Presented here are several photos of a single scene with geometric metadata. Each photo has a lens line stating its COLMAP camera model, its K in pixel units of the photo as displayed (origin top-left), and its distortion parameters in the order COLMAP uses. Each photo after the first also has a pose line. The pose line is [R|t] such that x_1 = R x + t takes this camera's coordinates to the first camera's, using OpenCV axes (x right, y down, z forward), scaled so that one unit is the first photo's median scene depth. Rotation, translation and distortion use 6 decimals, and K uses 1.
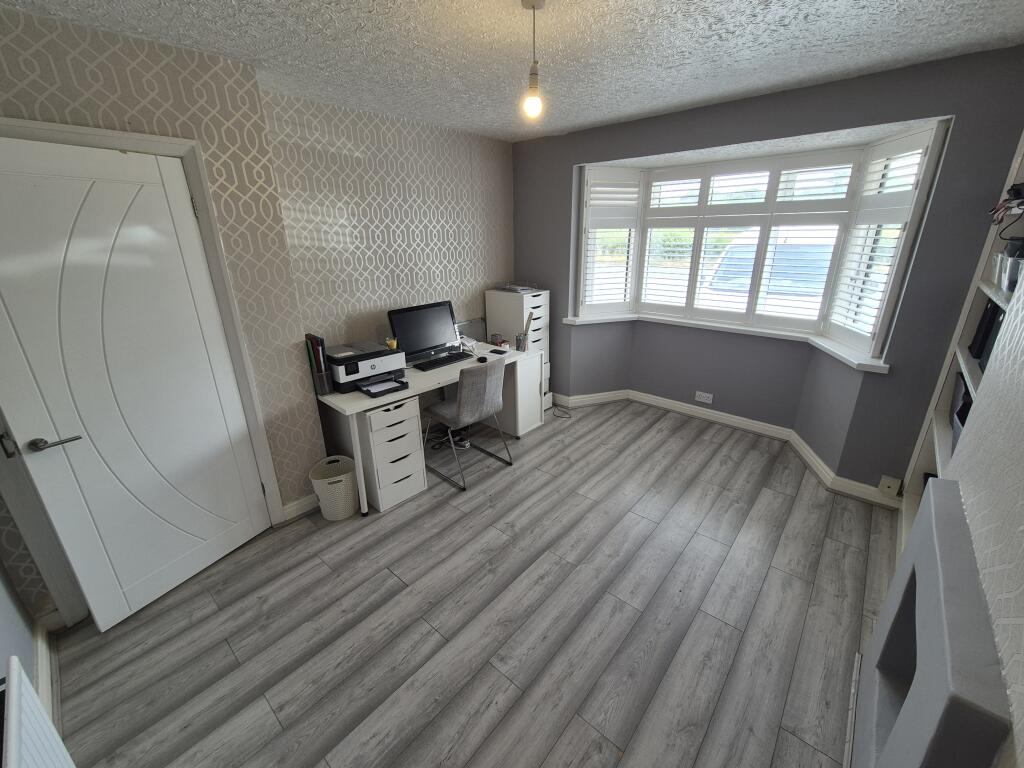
lens RADIAL K [[421.1, 0, 512.5], [0, 421.1, 381.1], [0, 0, 1]] dist [-0.001262, -0.000391]
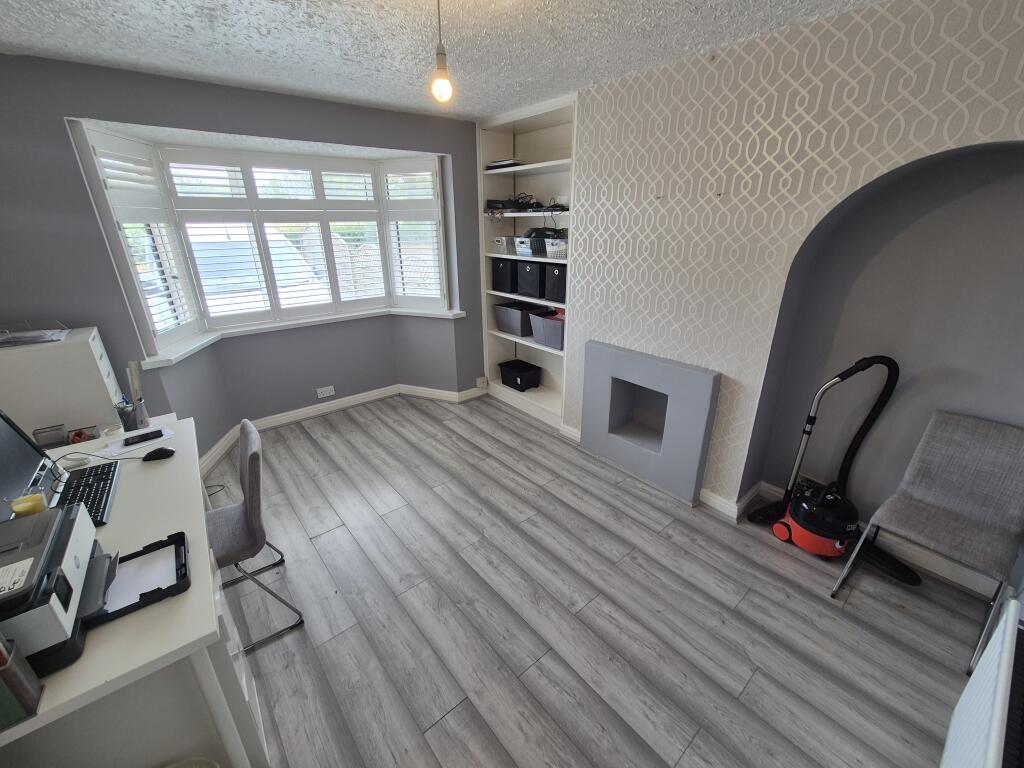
lens RADIAL K [[421.1, 0, 513.0], [0, 421.1, 385.1], [0, 0, 1]] dist [-0.001262, -0.000391]
pose [[0.150952, -0.349118, 0.924841, -0.538471], [0.335793, 0.898041, 0.284193, -0.148626], [-0.929762, 0.267655, 0.252792, 0.424477]]
